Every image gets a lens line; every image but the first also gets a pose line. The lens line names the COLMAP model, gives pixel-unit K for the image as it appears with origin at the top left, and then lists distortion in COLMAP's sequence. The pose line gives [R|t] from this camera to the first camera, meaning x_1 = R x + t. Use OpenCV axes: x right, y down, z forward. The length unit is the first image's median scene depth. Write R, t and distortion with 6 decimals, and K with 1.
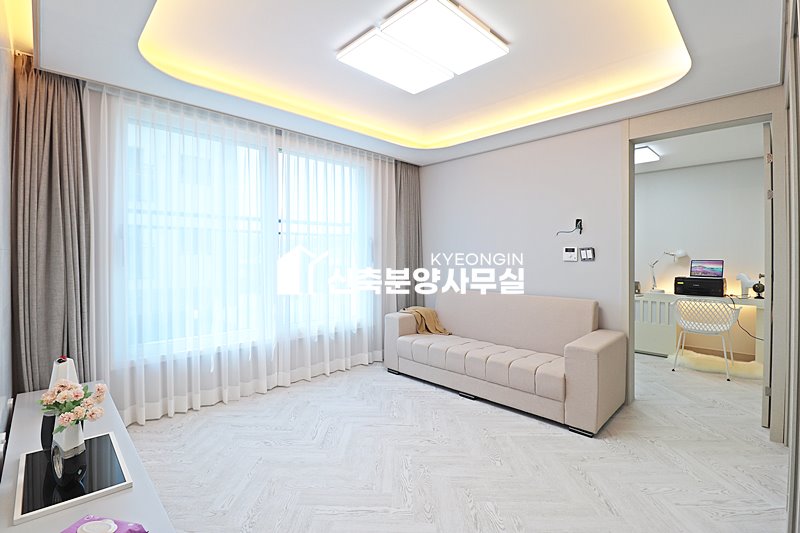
lens RADIAL K [[366.8, 0, 399.3], [0, 366.8, 262.9], [0, 0, 1]] dist [-0.018165, -0.001364]
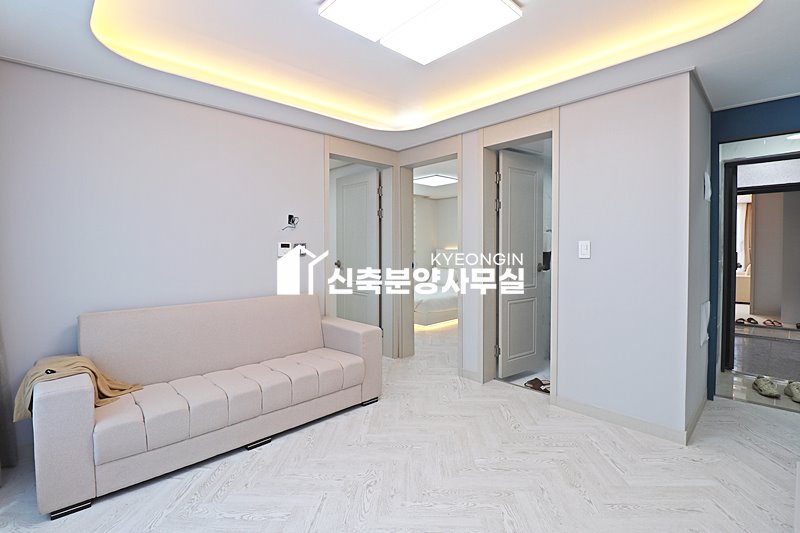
lens RADIAL K [[366.8, 0, 407.4], [0, 366.8, 261.5], [0, 0, 1]] dist [-0.018165, -0.001364]
pose [[0.022623, -0.033697, 0.999176, -0.639902], [0.027478, 0.999075, 0.033072, -0.020703], [-0.999366, 0.026707, 0.023528, 0.821256]]
